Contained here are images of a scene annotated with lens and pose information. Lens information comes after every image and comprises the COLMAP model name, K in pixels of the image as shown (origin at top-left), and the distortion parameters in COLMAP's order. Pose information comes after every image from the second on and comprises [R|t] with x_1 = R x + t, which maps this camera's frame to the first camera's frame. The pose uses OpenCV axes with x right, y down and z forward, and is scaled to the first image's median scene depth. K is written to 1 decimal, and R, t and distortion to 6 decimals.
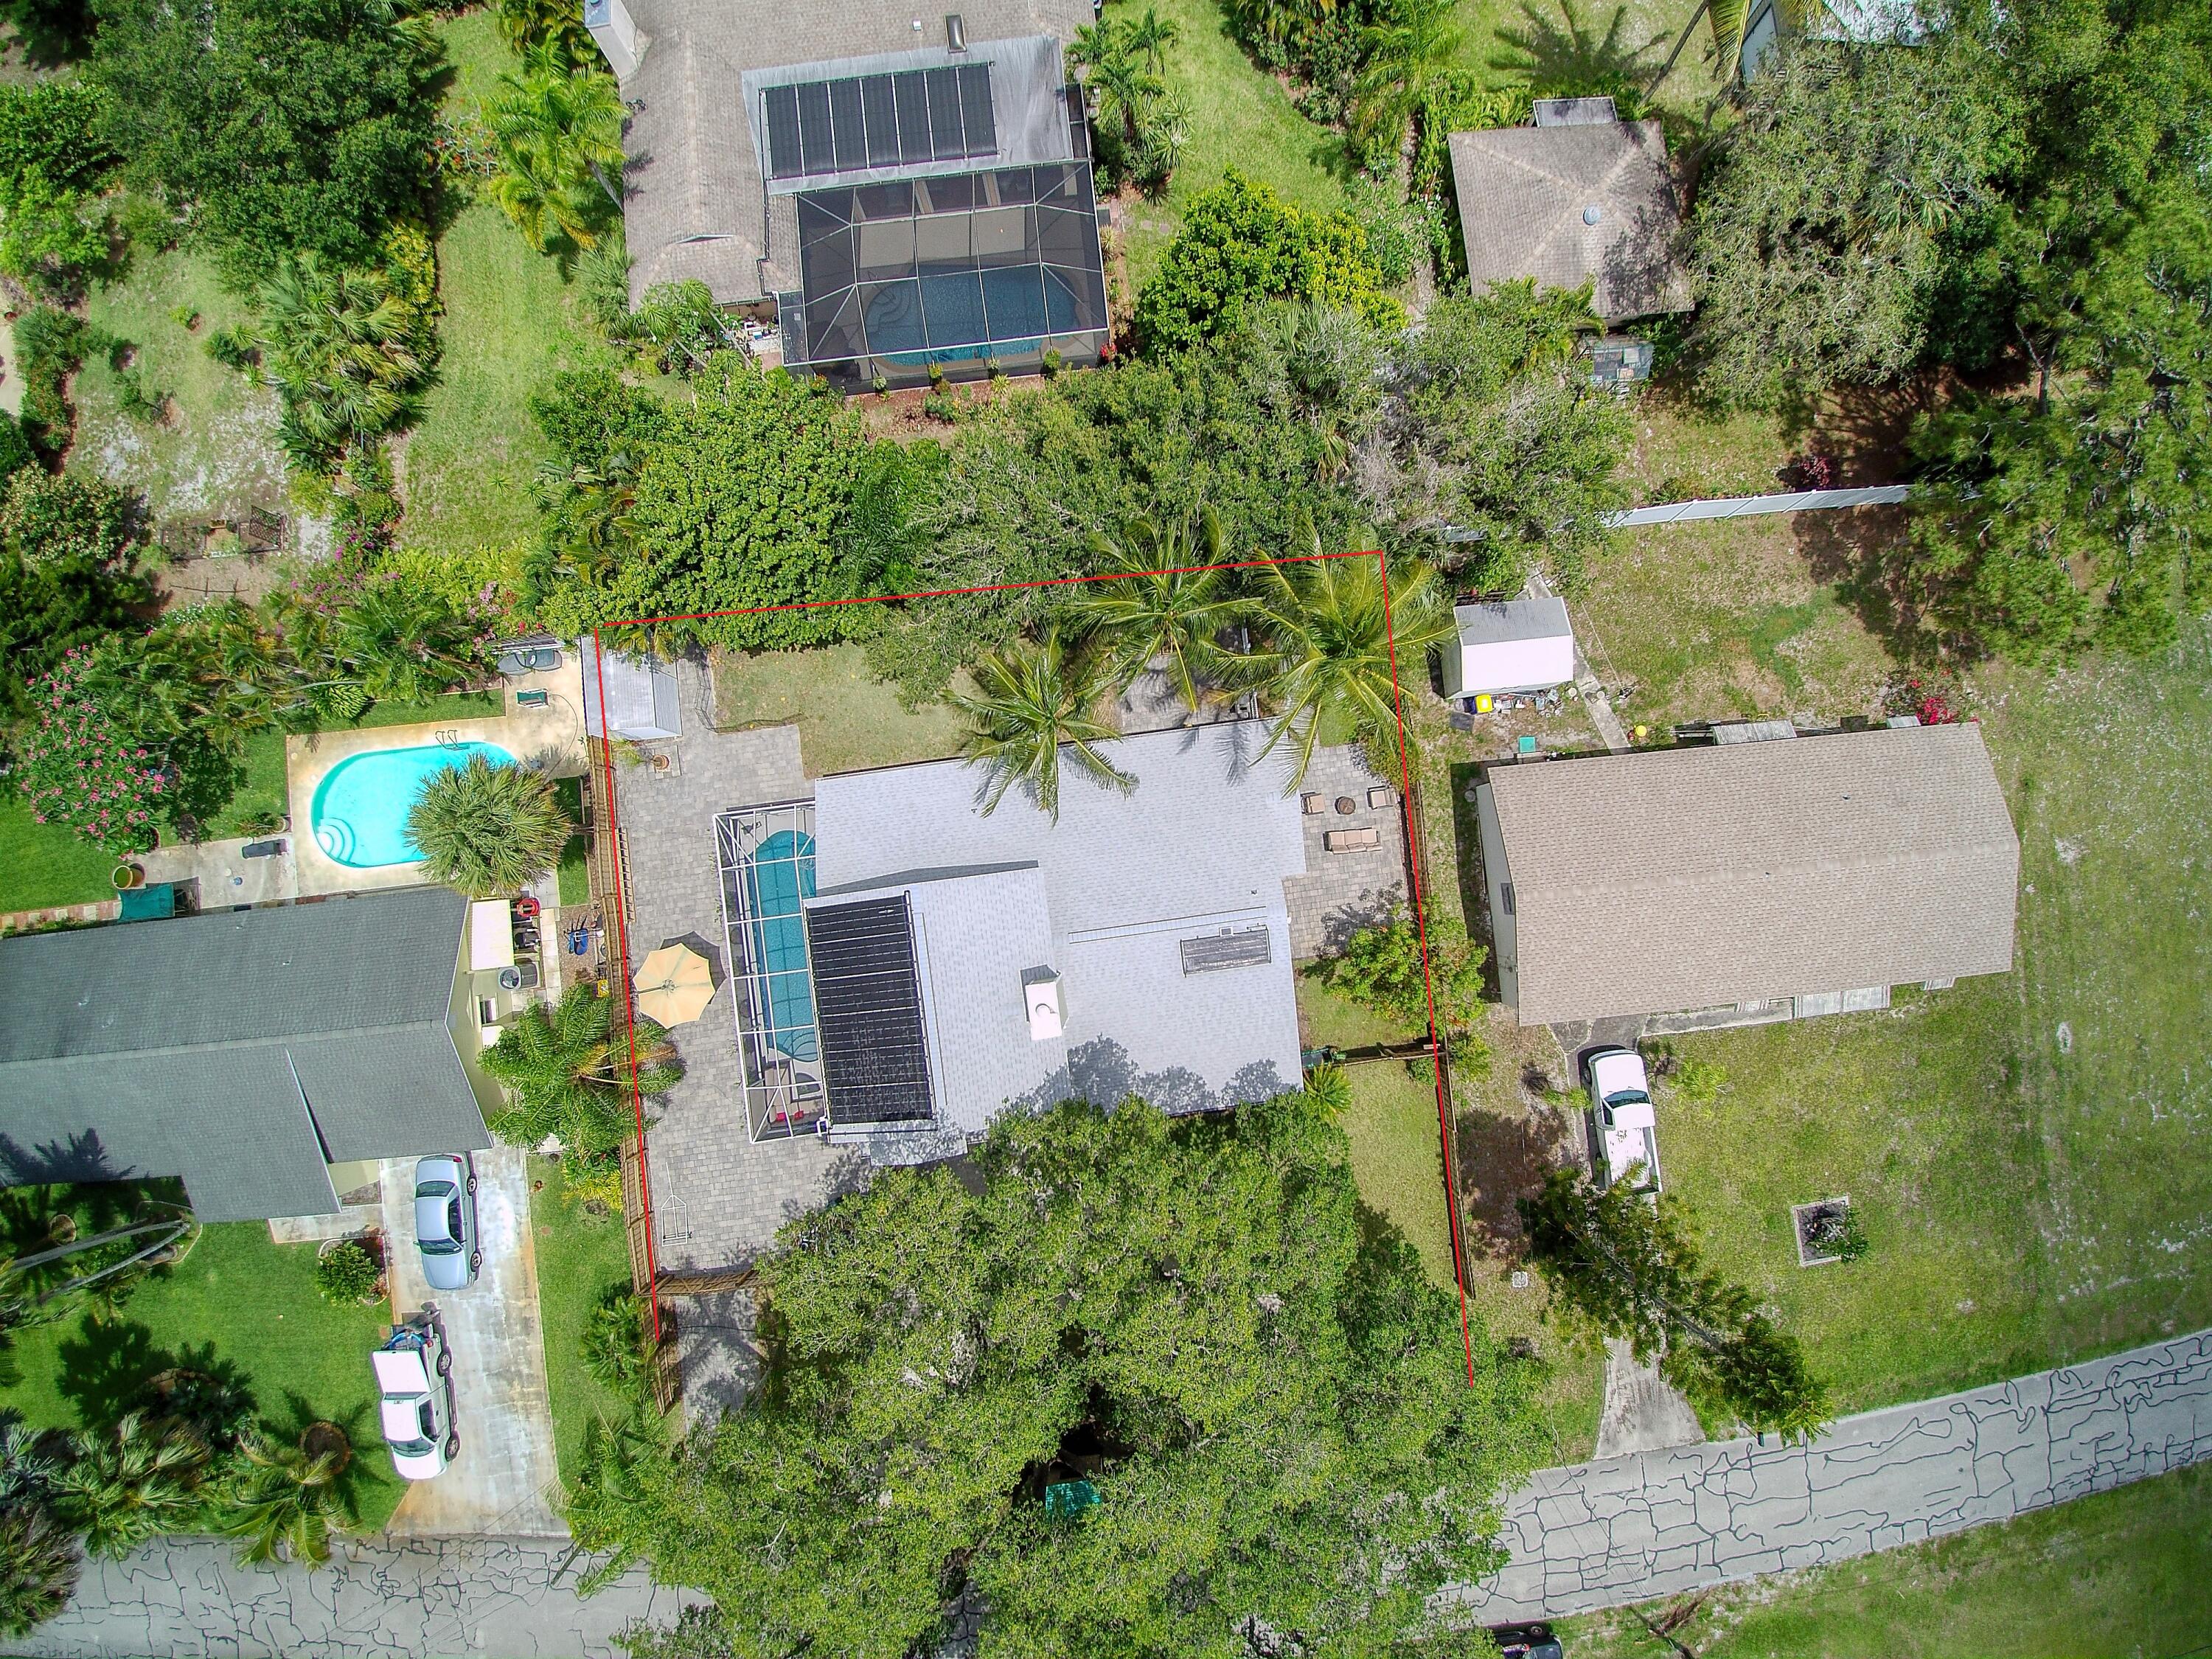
lens RADIAL K [[1012.7, 0, 1140.4], [0, 1012.7, 831.0], [0, 0, 1]] dist [-0.037318, -0.013011]
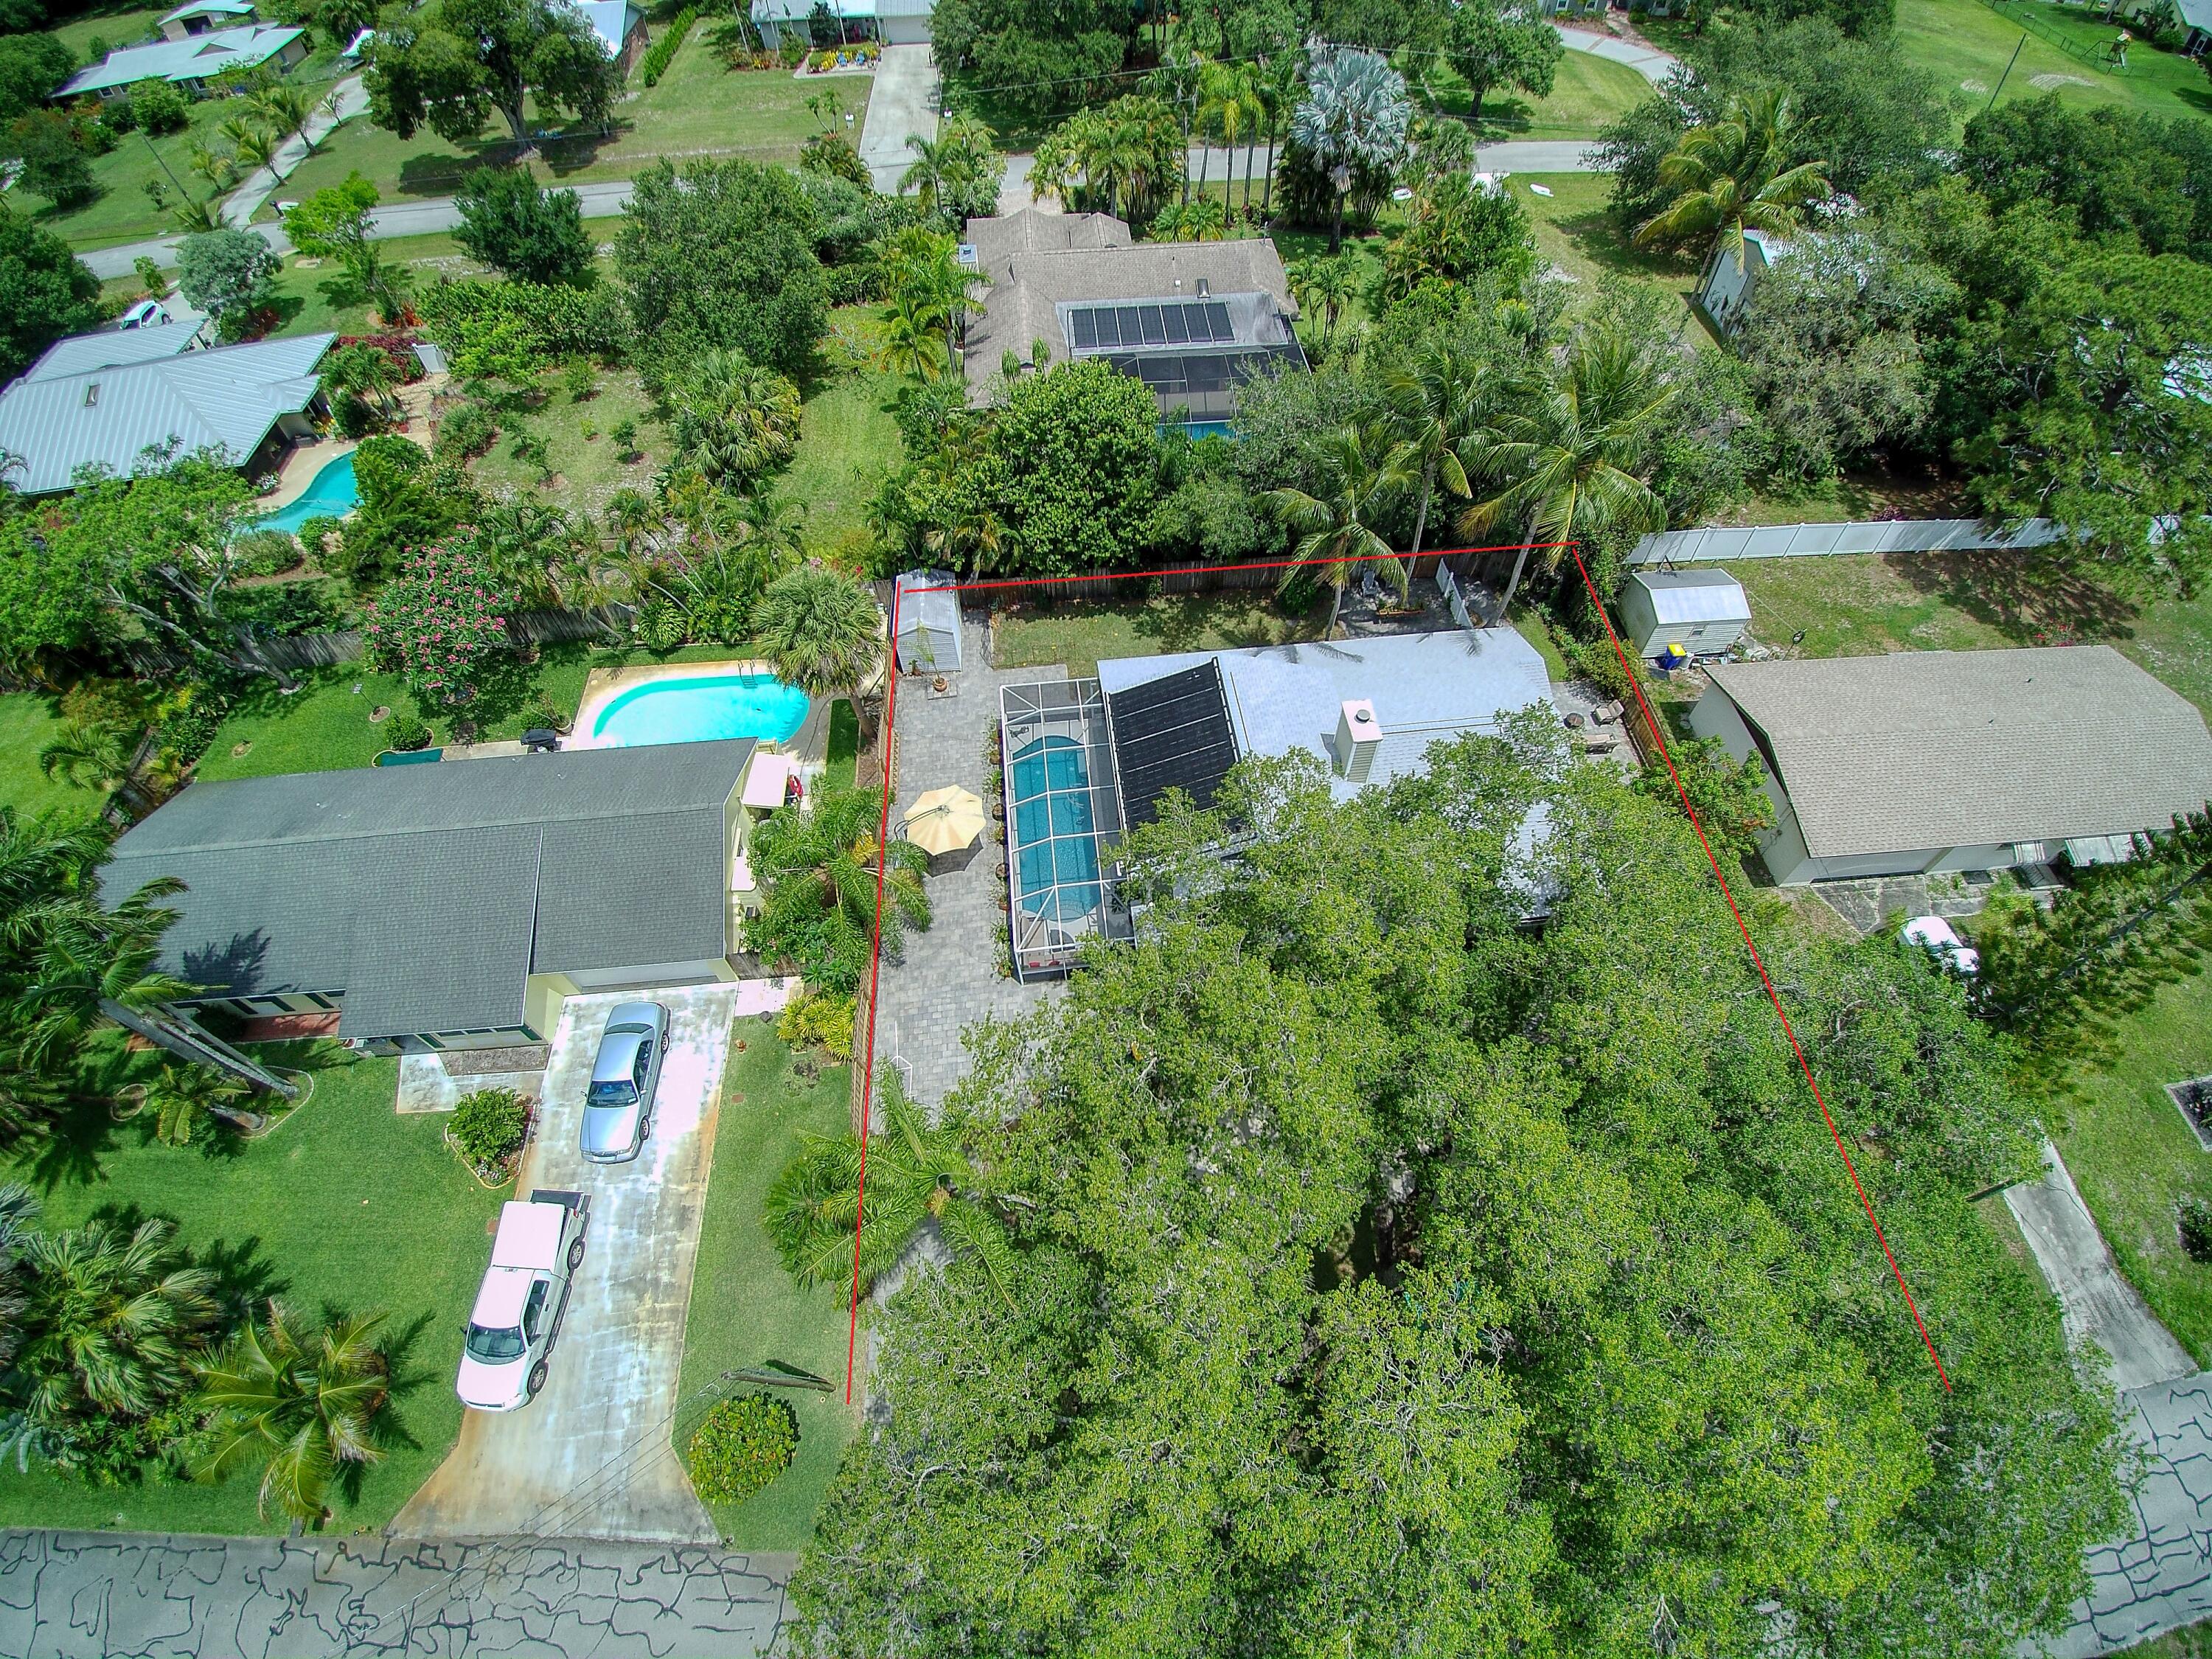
lens RADIAL K [[1018.9, 0, 1139.7], [0, 1018.9, 821.9], [0, 0, 1]] dist [-0.042275, -0.008779]
pose [[0.999841, 0.006429, -0.016659, -0.244980], [-0.014439, 0.839968, -0.542445, 0.665794], [0.010506, 0.542599, 0.839926, 0.154140]]
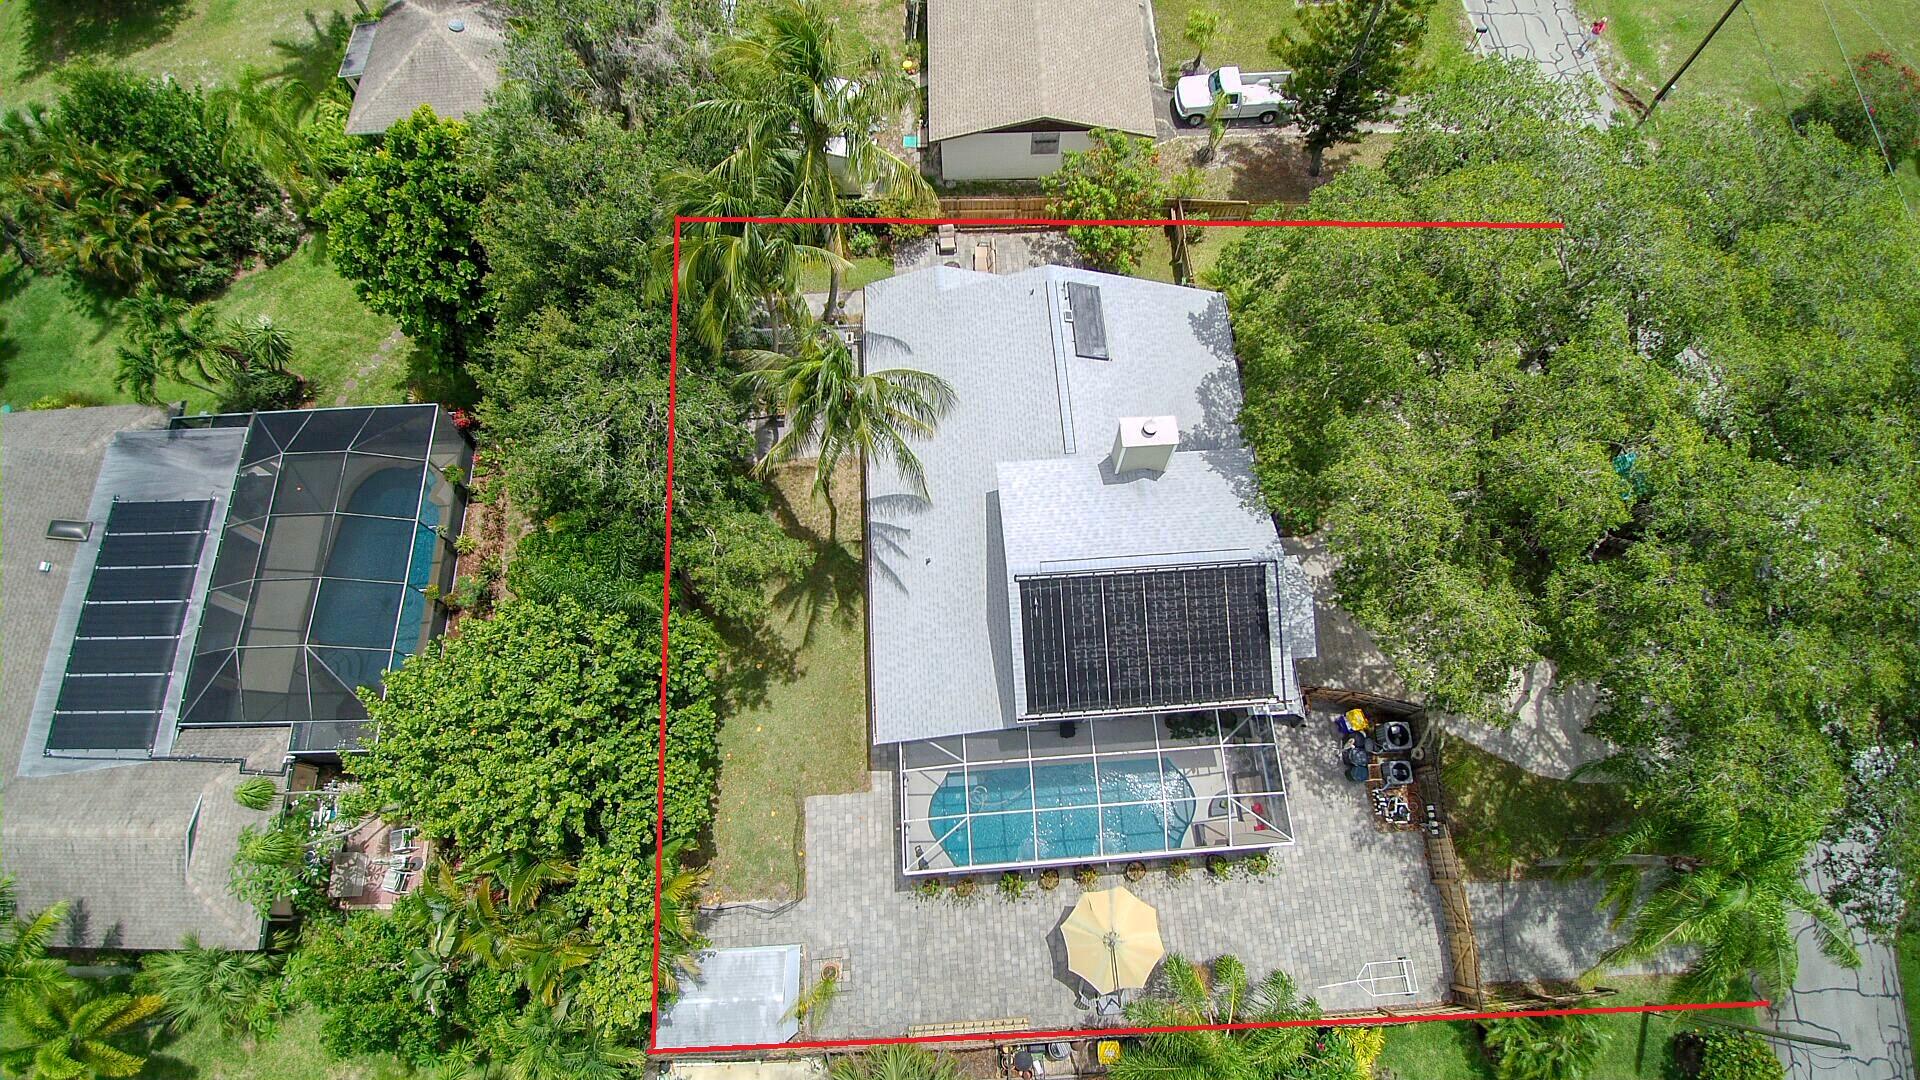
lens RADIAL K [[916.5, 0, 992.8], [0, 916.5, 535.7], [0, 0, 1]] dist [-0.033629, -0.015664]
pose [[0.062927, -0.933838, 0.352118, -0.405538], [0.995502, 0.083769, 0.044256, -0.000511], [-0.070825, 0.347749, 0.934909, 0.191006]]
